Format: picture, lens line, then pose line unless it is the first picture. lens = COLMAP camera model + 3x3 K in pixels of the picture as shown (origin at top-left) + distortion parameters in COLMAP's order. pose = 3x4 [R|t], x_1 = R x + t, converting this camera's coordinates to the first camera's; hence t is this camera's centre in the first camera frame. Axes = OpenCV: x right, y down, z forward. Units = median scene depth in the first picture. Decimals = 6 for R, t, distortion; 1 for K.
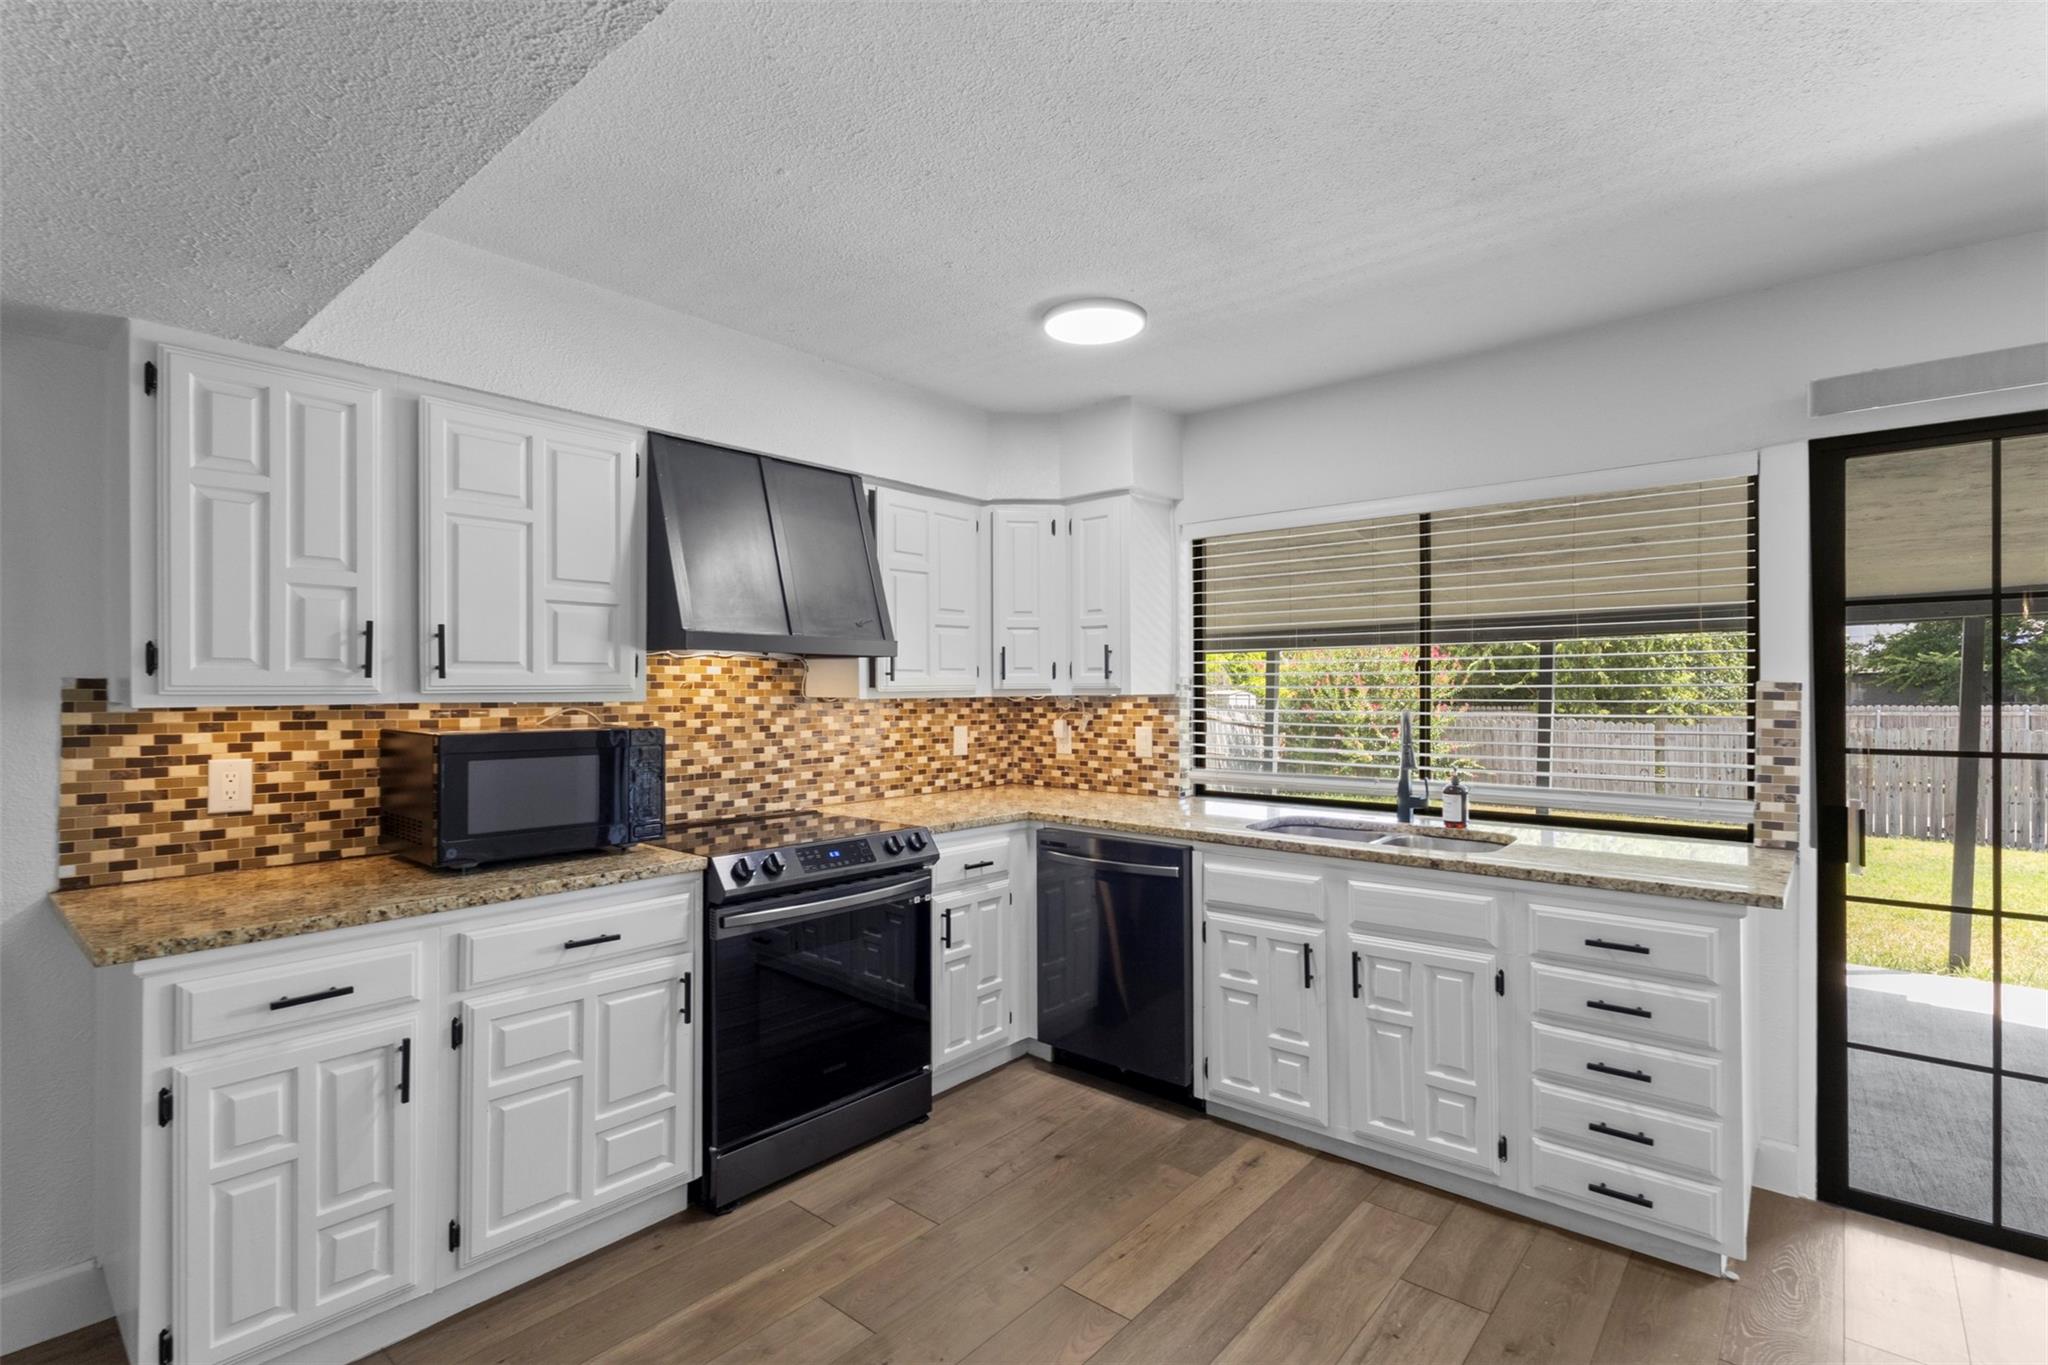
lens RADIAL K [[955.6, 0, 1027.8], [0, 955.6, 698.4], [0, 0, 1]] dist [0.003969, 0.000415]
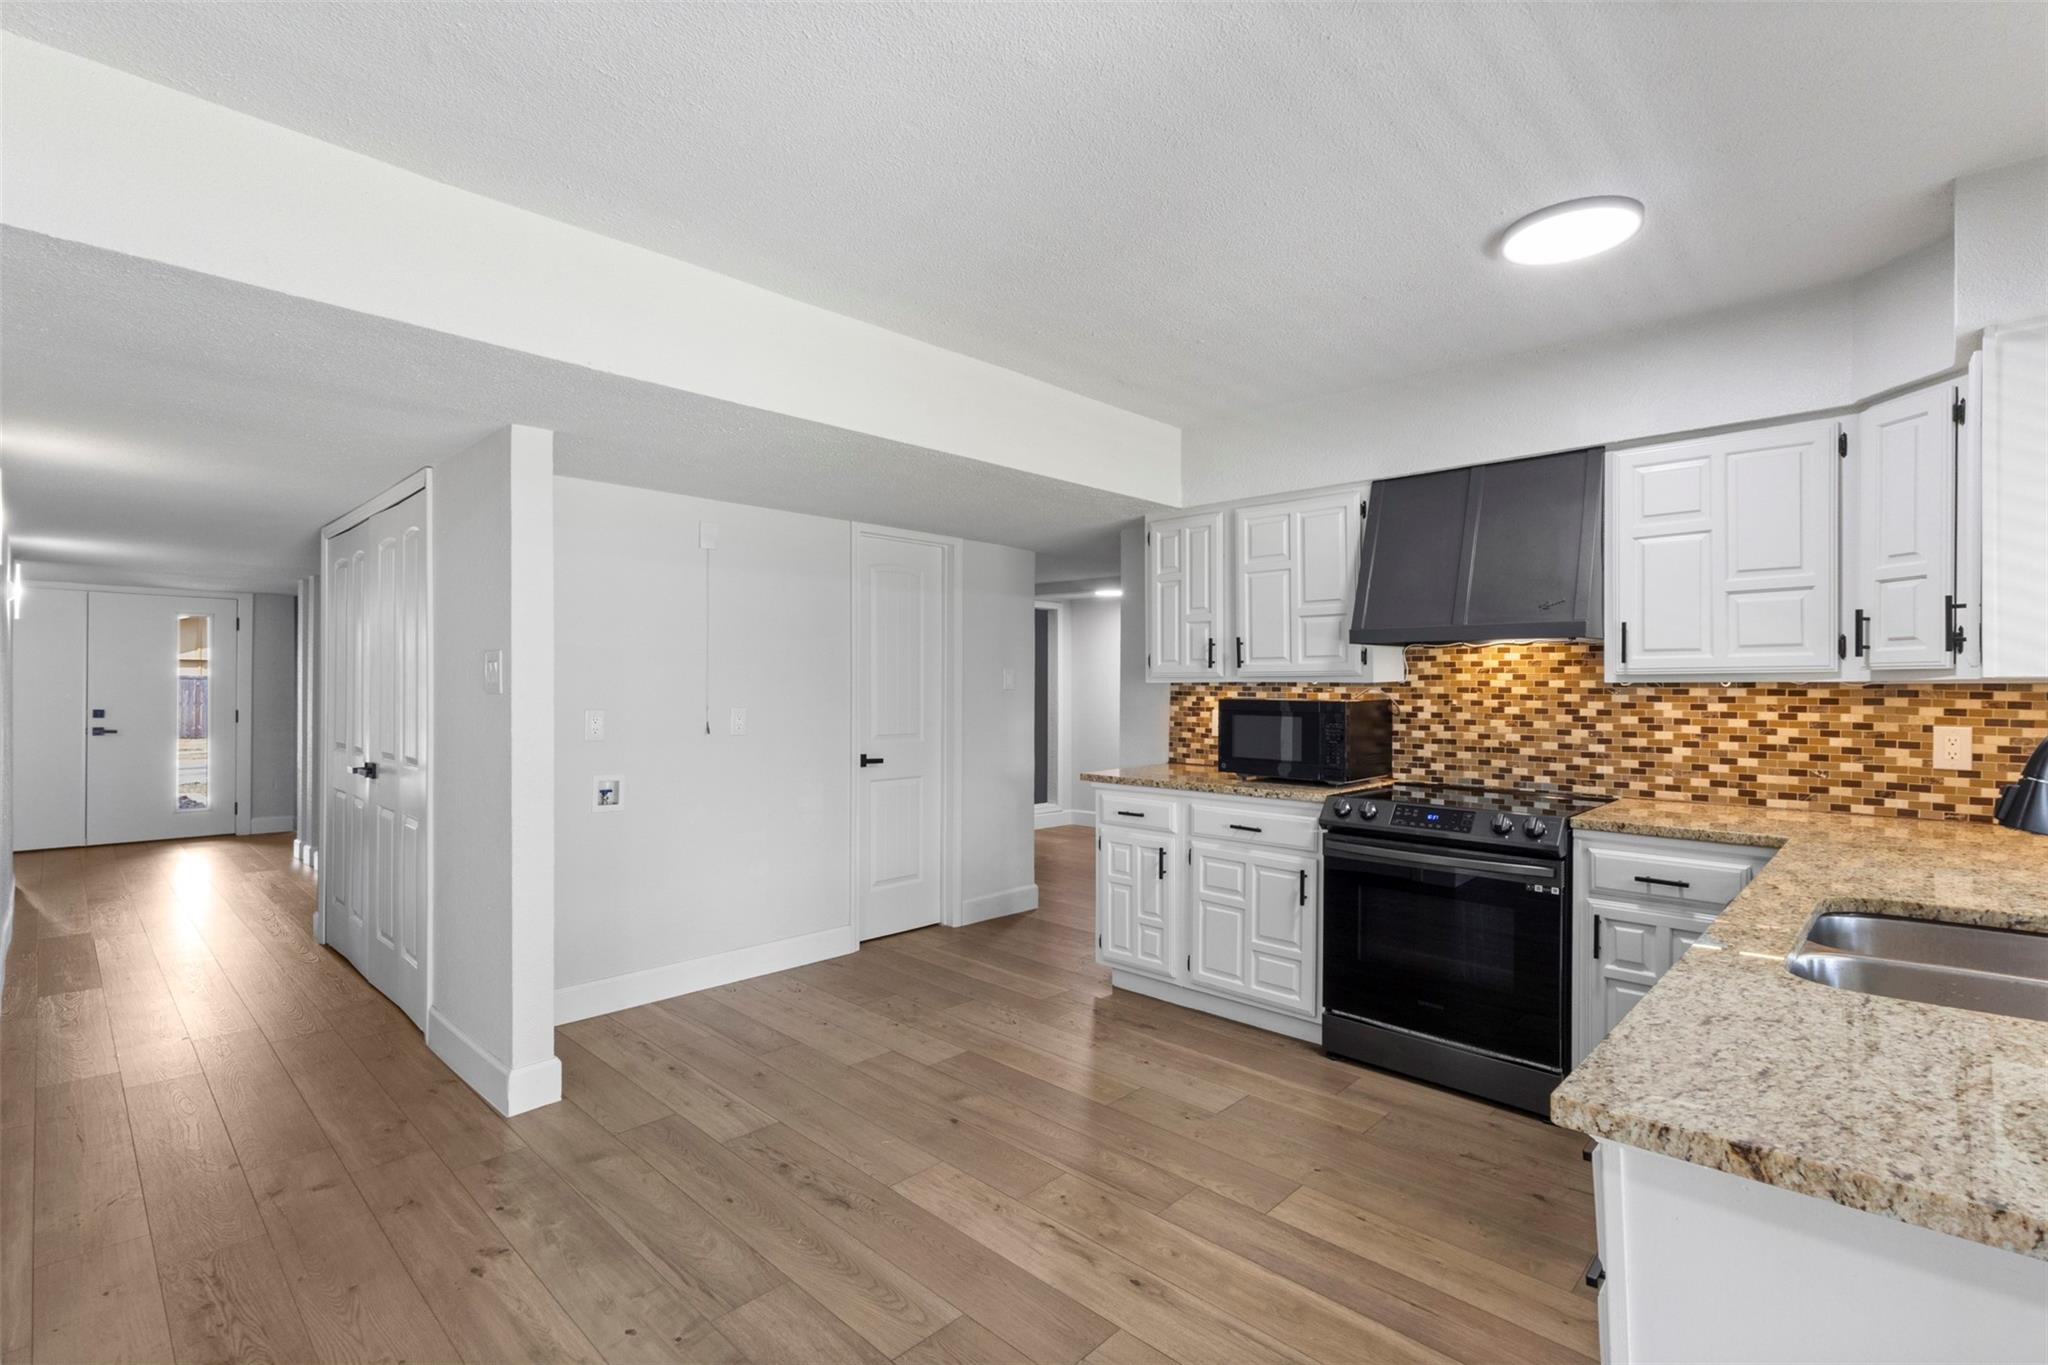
lens RADIAL K [[955.6, 0, 1027.8], [0, 955.6, 698.4], [0, 0, 1]] dist [0.003969, 0.000415]
pose [[-0.058482, 0.017276, -0.998139, 0.821234], [-0.010532, 0.999784, 0.017922, 0.005437], [0.998233, 0.011560, -0.058287, 0.500777]]
